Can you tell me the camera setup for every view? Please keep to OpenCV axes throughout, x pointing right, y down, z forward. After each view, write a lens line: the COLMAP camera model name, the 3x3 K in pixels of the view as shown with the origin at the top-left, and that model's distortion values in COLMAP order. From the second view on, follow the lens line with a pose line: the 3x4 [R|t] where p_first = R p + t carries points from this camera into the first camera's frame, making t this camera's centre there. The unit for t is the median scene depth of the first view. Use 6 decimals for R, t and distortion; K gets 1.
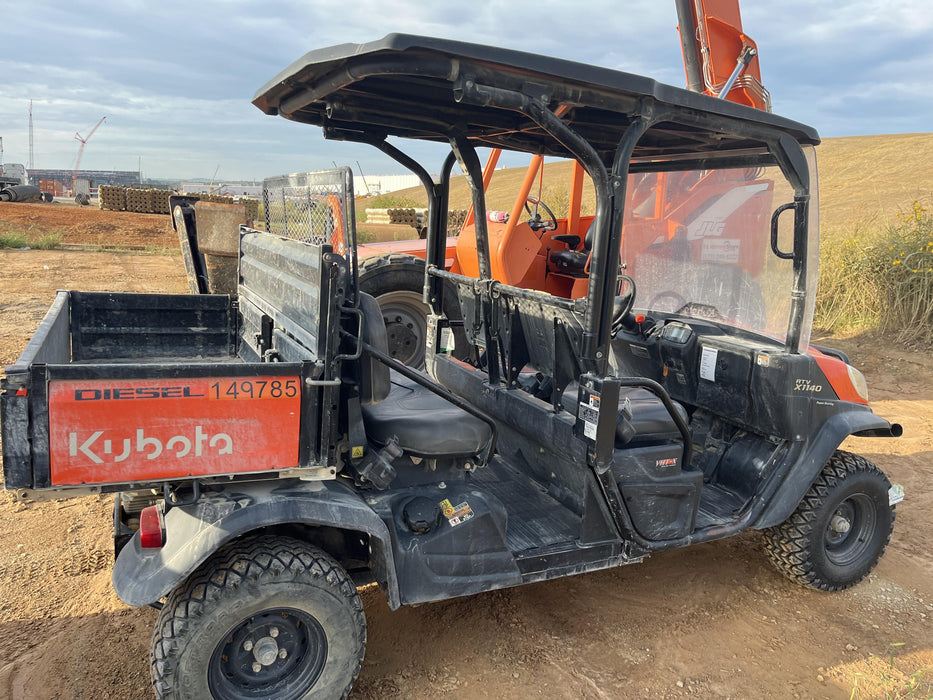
lens RADIAL K [[701.8, 0, 471.4], [0, 701.8, 348.6], [0, 0, 1]] dist [0.008321, 0.015476]
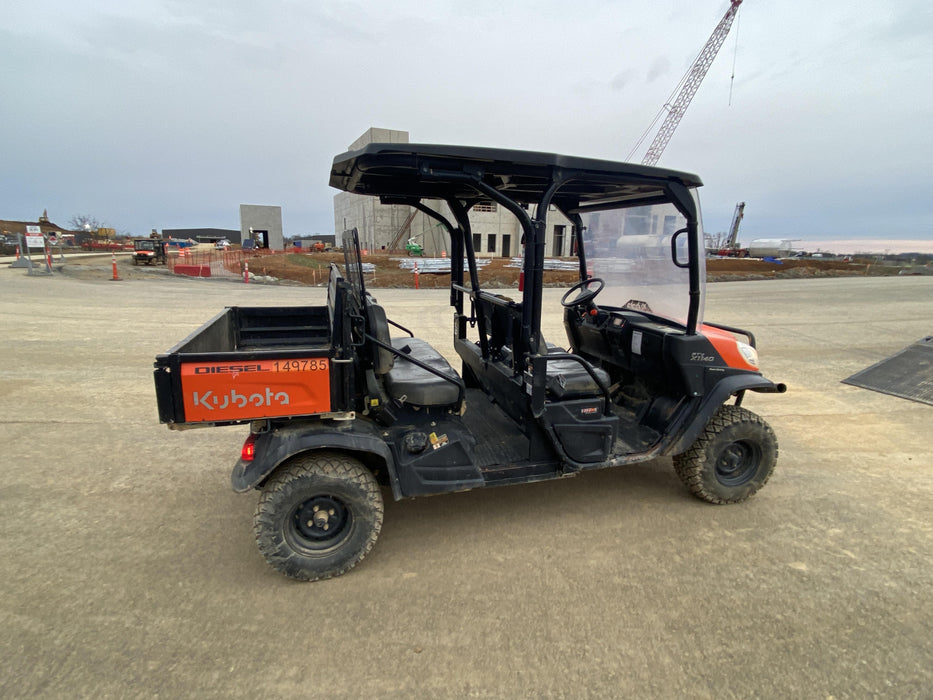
lens RADIAL K [[475.2, 0, 466.0], [0, 475.2, 348.7], [0, 0, 1]] dist [0.027537, -0.000780]
pose [[0.984033, -0.016978, -0.177177, 0.235056], [0.023287, 0.999164, 0.033587, -0.010037], [0.176459, -0.037177, 0.983606, -0.041180]]
